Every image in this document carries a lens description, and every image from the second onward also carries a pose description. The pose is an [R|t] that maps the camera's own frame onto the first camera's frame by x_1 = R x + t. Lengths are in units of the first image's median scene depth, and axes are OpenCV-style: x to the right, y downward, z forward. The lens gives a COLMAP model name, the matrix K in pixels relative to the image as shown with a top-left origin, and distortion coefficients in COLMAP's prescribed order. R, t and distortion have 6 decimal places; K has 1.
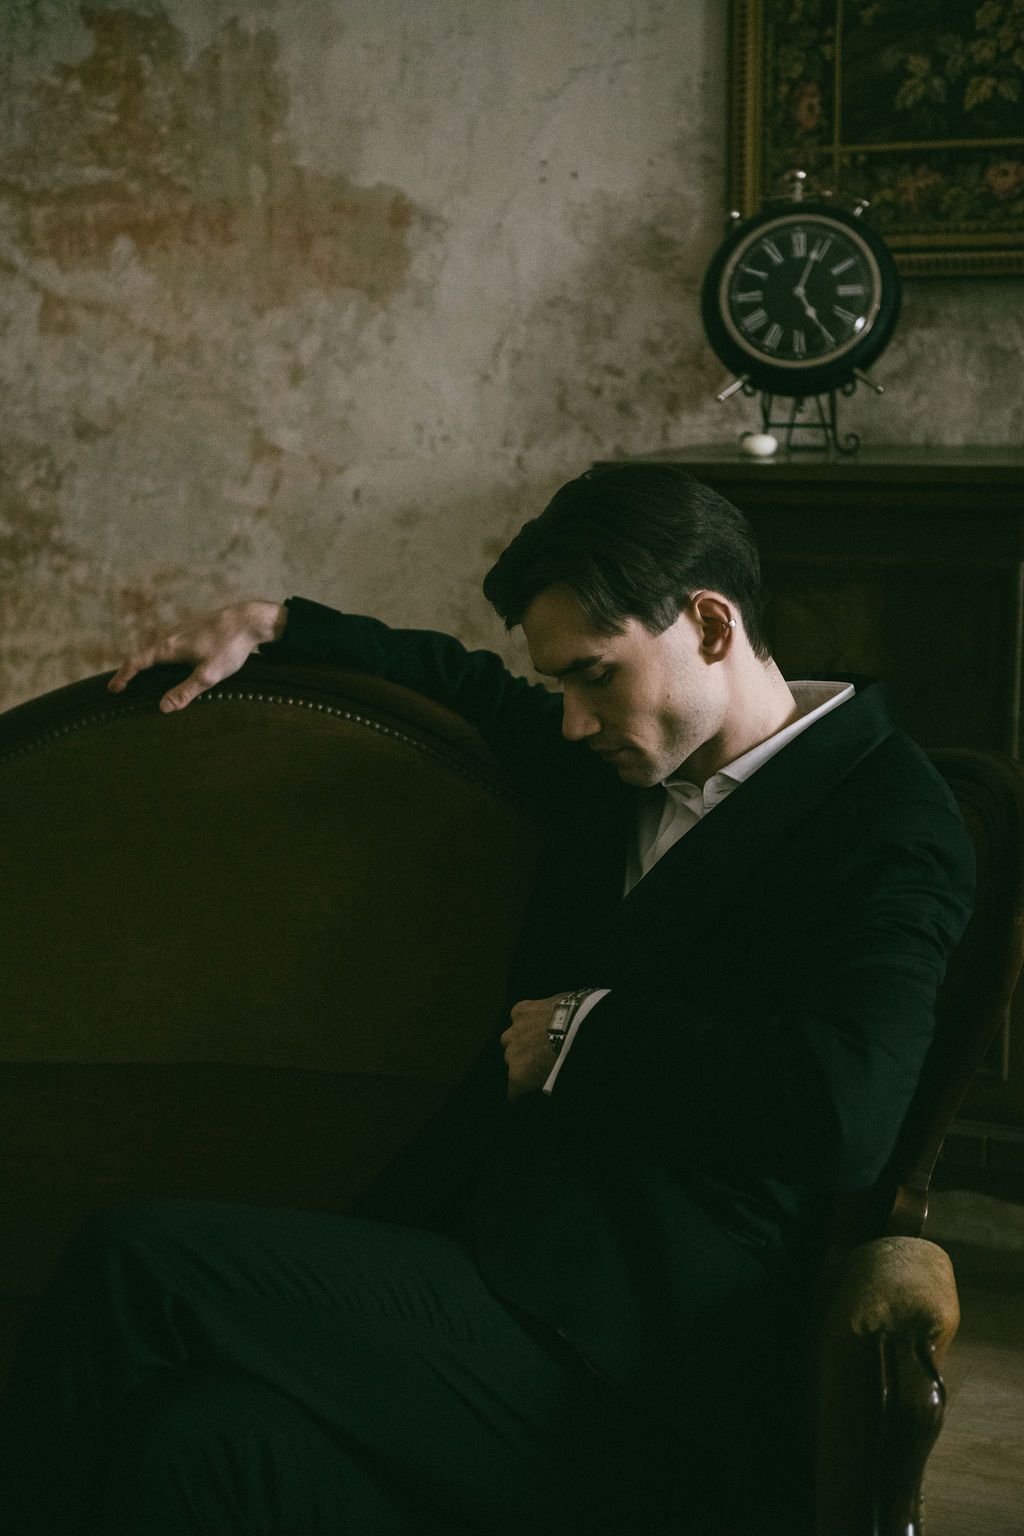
lens RADIAL K [[2210.9, 0, 521.9], [0, 2210.9, 766.8], [0, 0, 1]] dist [0.001081, 0.000000]
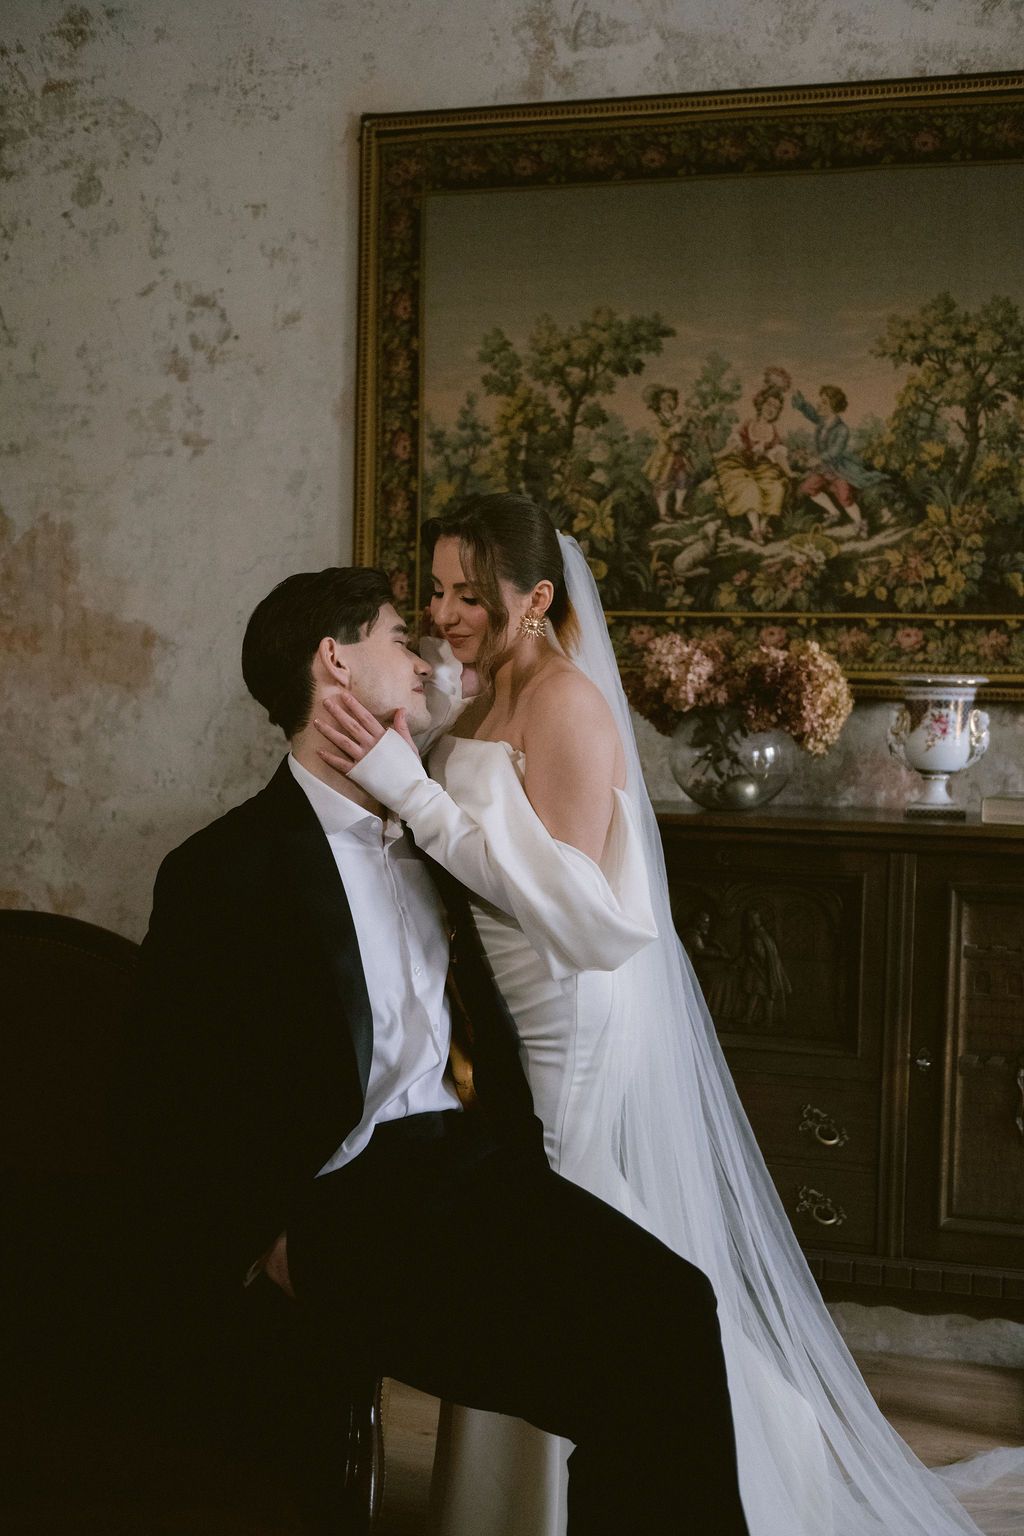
lens RADIAL K [[1668.8, 0, 510.9], [0, 1668.8, 768.7], [0, 0, 1]] dist [-0.005196, 0.000000]
pose [[0.990413, 0.025901, 0.135690, 0.042263], [-0.004944, 0.988281, -0.152566, 0.021735], [-0.138052, 0.150433, 0.978934, -0.187866]]
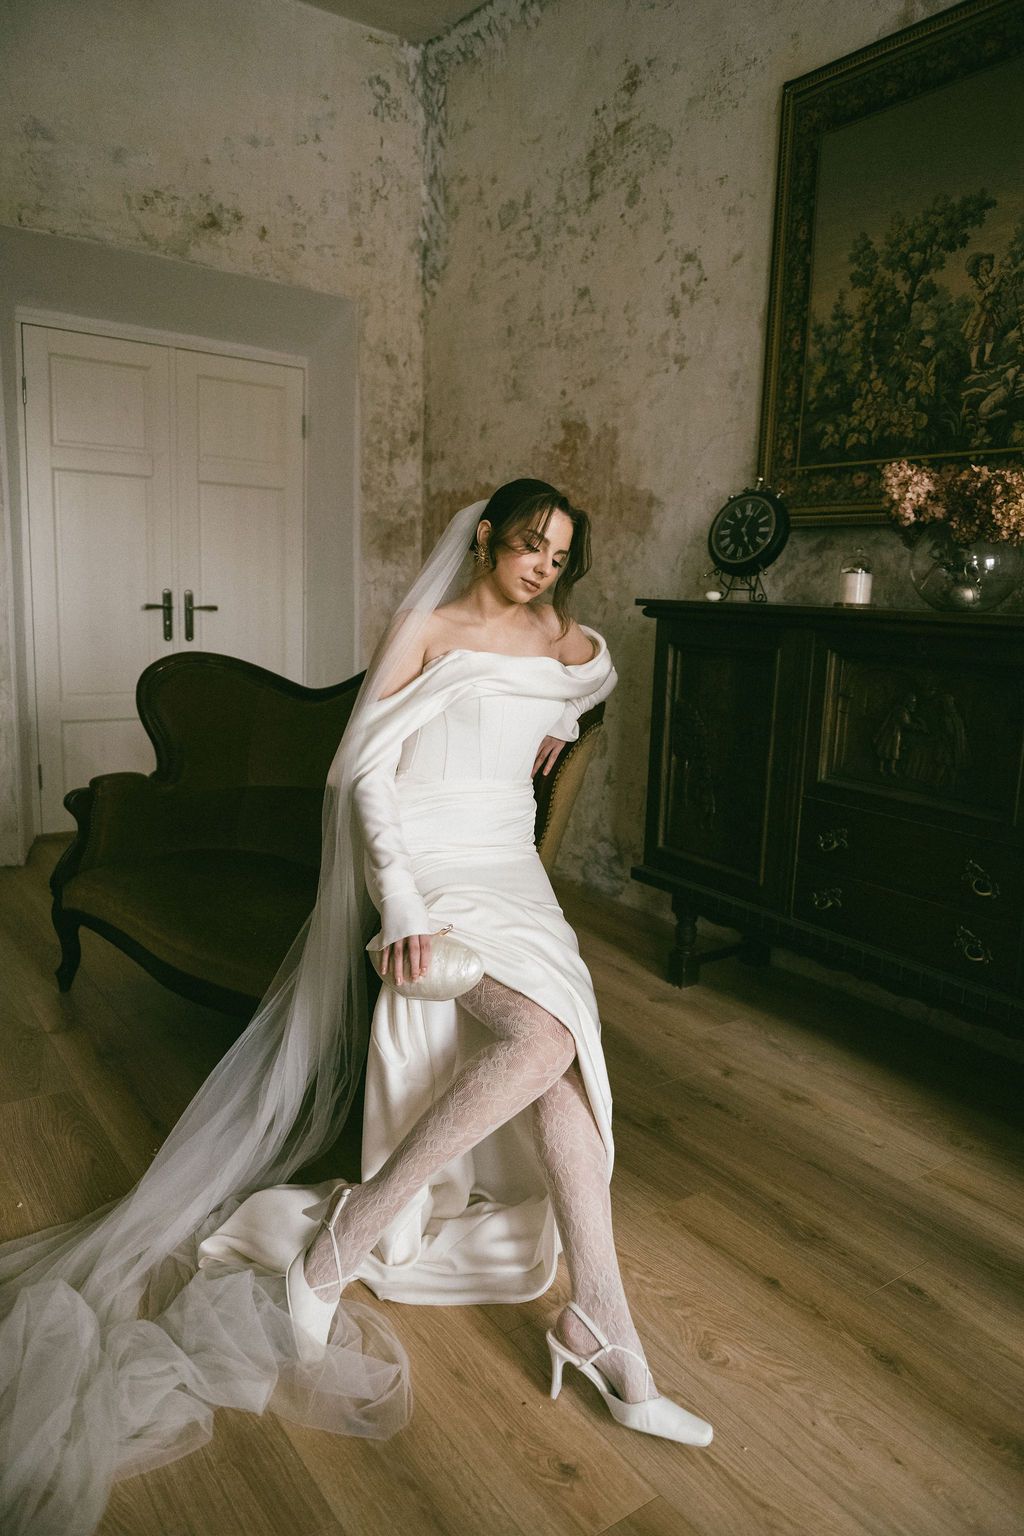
lens RADIAL K [[1031.5, 0, 518.9], [0, 1031.5, 766.1], [0, 0, 1]] dist [-0.014842, 0.000470]
pose [[0.848318, 0.127598, -0.513883, 0.432399], [-0.137530, 0.990318, 0.018862, 0.031007], [0.511315, 0.054673, 0.857653, -0.006734]]
